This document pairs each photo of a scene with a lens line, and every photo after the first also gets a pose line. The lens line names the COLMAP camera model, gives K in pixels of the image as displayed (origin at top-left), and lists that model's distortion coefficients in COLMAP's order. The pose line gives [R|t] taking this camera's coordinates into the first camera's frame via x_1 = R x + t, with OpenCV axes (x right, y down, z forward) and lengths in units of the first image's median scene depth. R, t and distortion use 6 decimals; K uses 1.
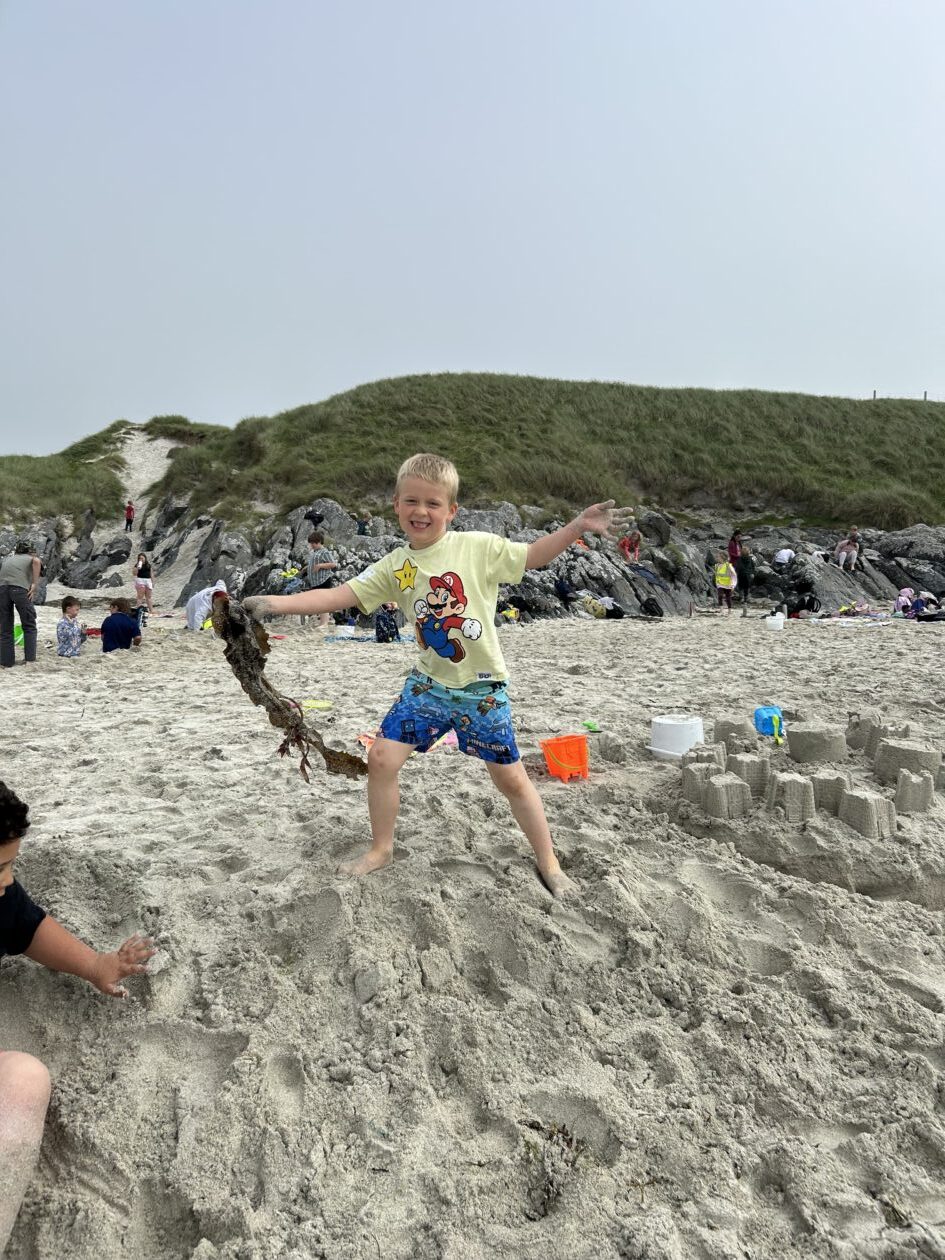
lens RADIAL K [[956.7, 0, 472.3], [0, 956.7, 629.3], [0, 0, 1]] dist [0.002516, 0.000744]
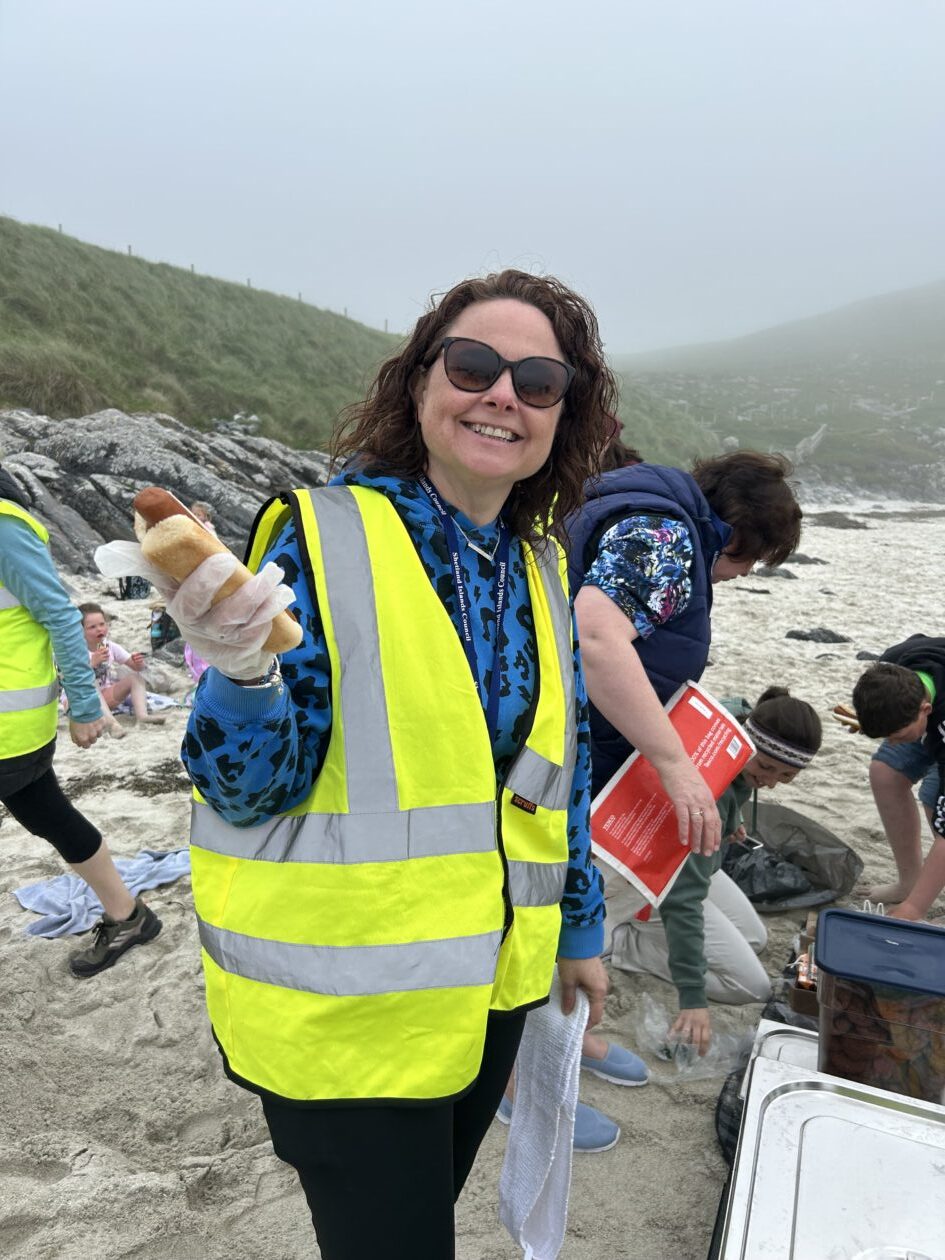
lens RADIAL K [[956.7, 0, 472.1], [0, 956.7, 630.1], [0, 0, 1]] dist [0.002516, 0.000744]
pose [[0.650733, -0.100922, 0.752570, 0.172322], [0.006518, 0.991834, 0.127372, -0.053518], [-0.759278, -0.077980, 0.646077, 0.483272]]
